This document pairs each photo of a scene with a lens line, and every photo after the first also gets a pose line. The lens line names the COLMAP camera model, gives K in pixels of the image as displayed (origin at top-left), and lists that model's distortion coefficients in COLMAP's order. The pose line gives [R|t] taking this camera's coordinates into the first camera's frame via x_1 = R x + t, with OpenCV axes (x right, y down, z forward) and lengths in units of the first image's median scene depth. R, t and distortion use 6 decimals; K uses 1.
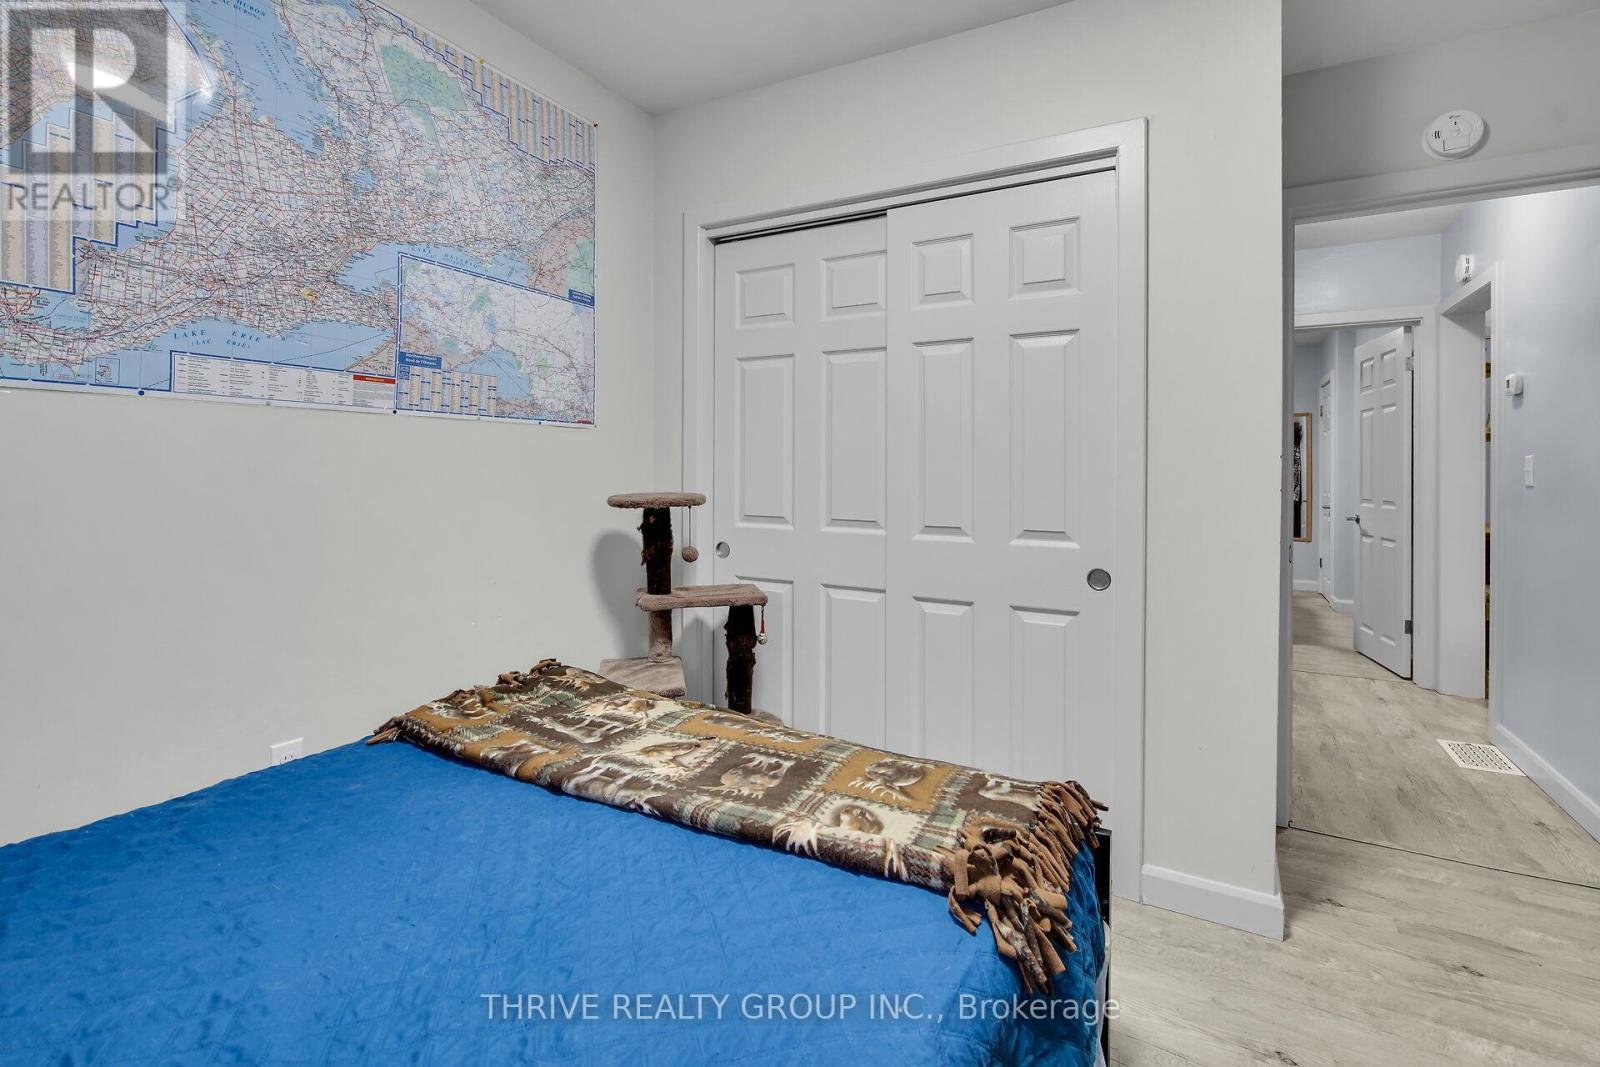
lens RADIAL K [[744.8, 0, 798.7], [0, 744.8, 478.3], [0, 0, 1]] dist [0.000076, 0.000243]
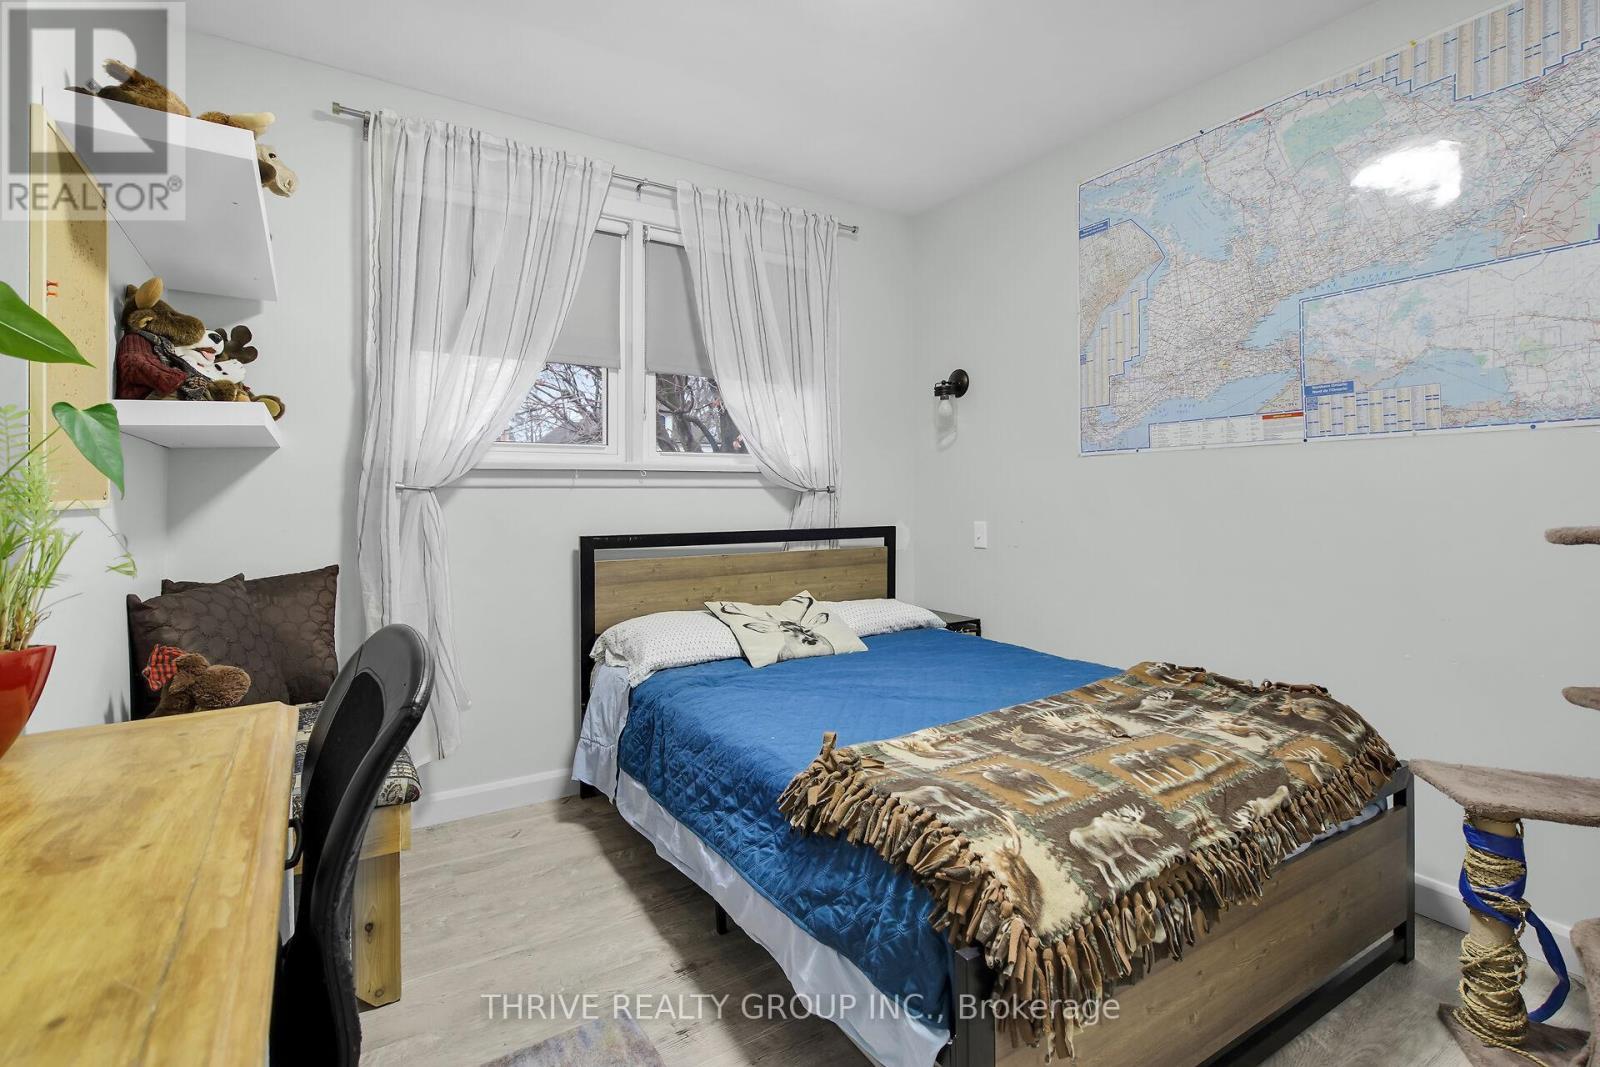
lens RADIAL K [[753.8, 0, 797.2], [0, 753.8, 522.4], [0, 0, 1]] dist [0.001731, 0.000656]
pose [[-0.477075, 0.021510, -0.878599, 0.878505], [-0.008883, 0.999531, 0.029295, 0.009414], [0.878818, 0.021781, -0.476661, 0.910053]]
